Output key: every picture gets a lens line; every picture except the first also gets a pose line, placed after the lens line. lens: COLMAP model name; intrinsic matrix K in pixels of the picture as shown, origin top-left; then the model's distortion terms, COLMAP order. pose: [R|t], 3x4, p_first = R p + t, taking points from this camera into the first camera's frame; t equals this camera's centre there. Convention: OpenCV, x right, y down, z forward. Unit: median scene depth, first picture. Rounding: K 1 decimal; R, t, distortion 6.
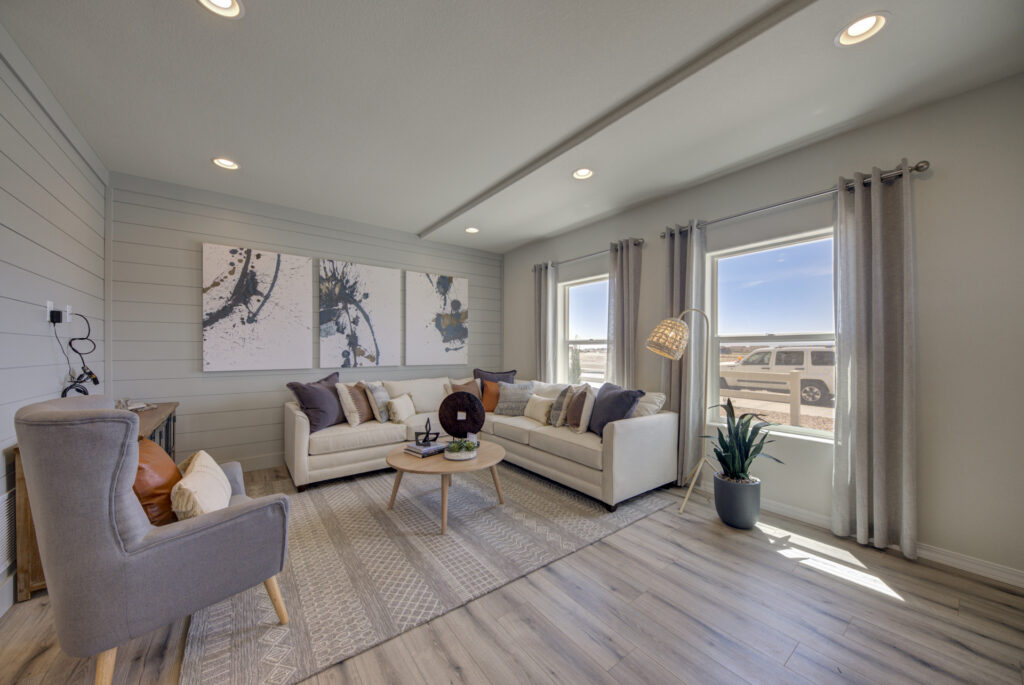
lens RADIAL K [[362.0, 0, 512.2], [0, 362.0, 350.5], [0, 0, 1]] dist [0.000199, -0.000017]
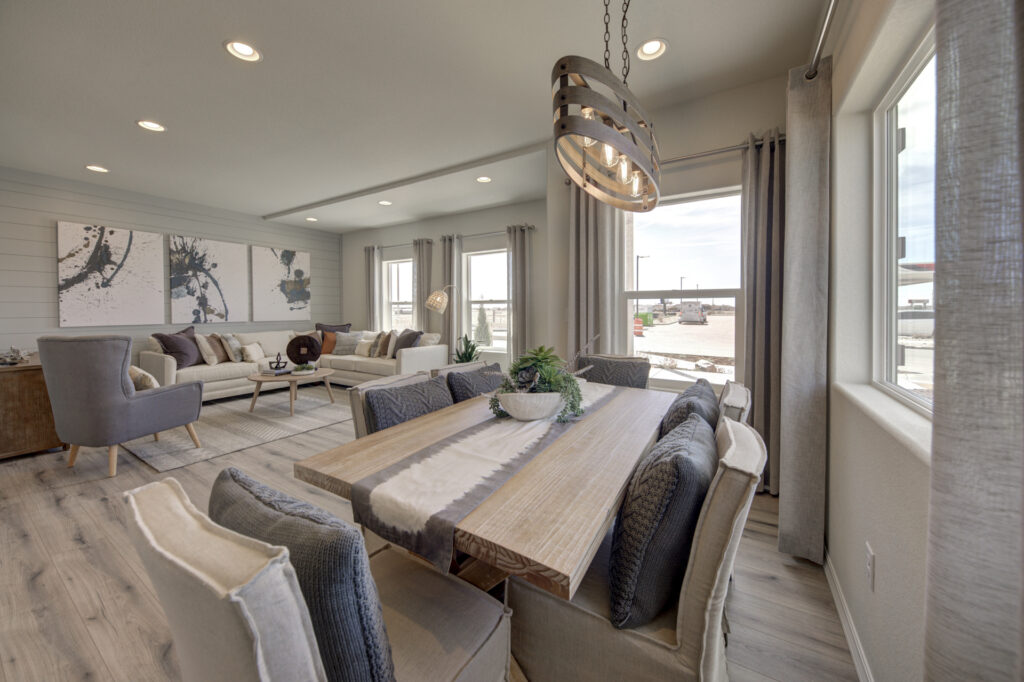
lens RADIAL K [[363.4, 0, 525.4], [0, 363.4, 317.3], [0, 0, 1]] dist [0.000686, -0.005861]
pose [[0.921957, -0.012491, 0.387091, 0.112663], [0.004741, 0.999769, 0.020970, 0.007019], [-0.387263, -0.017498, 0.921803, -0.663531]]
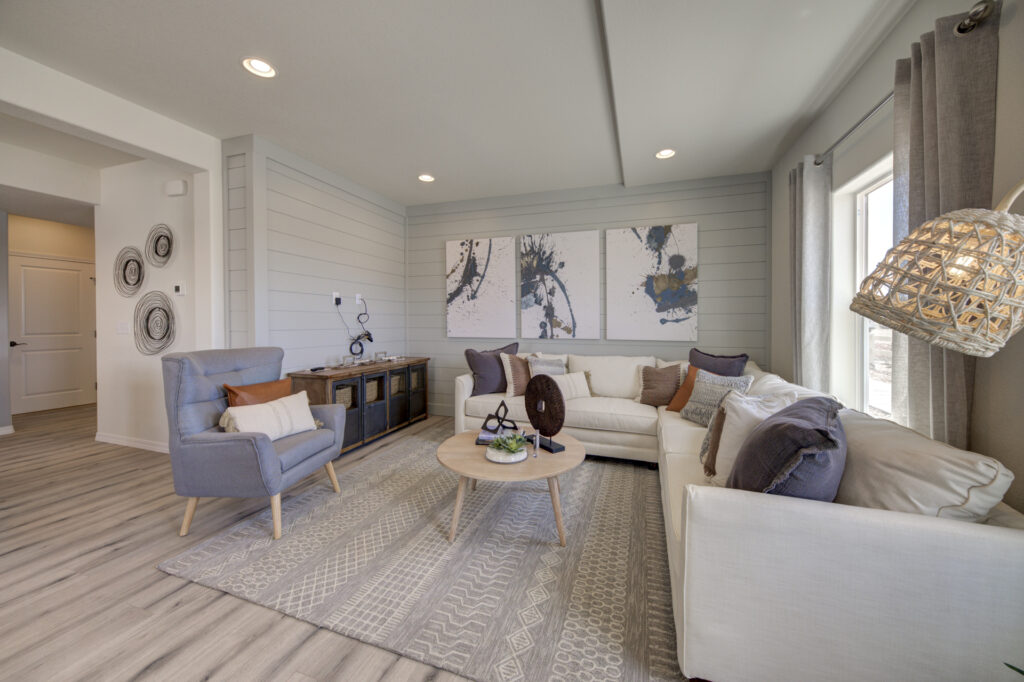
lens RADIAL K [[360.9, 0, 526.4], [0, 360.9, 324.1], [0, 0, 1]] dist [-0.001211, -0.000163]
pose [[0.568349, 0.006713, -0.822760, 0.392004], [-0.004520, 0.999977, 0.005037, 0.002199], [0.822775, 0.000856, 0.568366, 0.446891]]
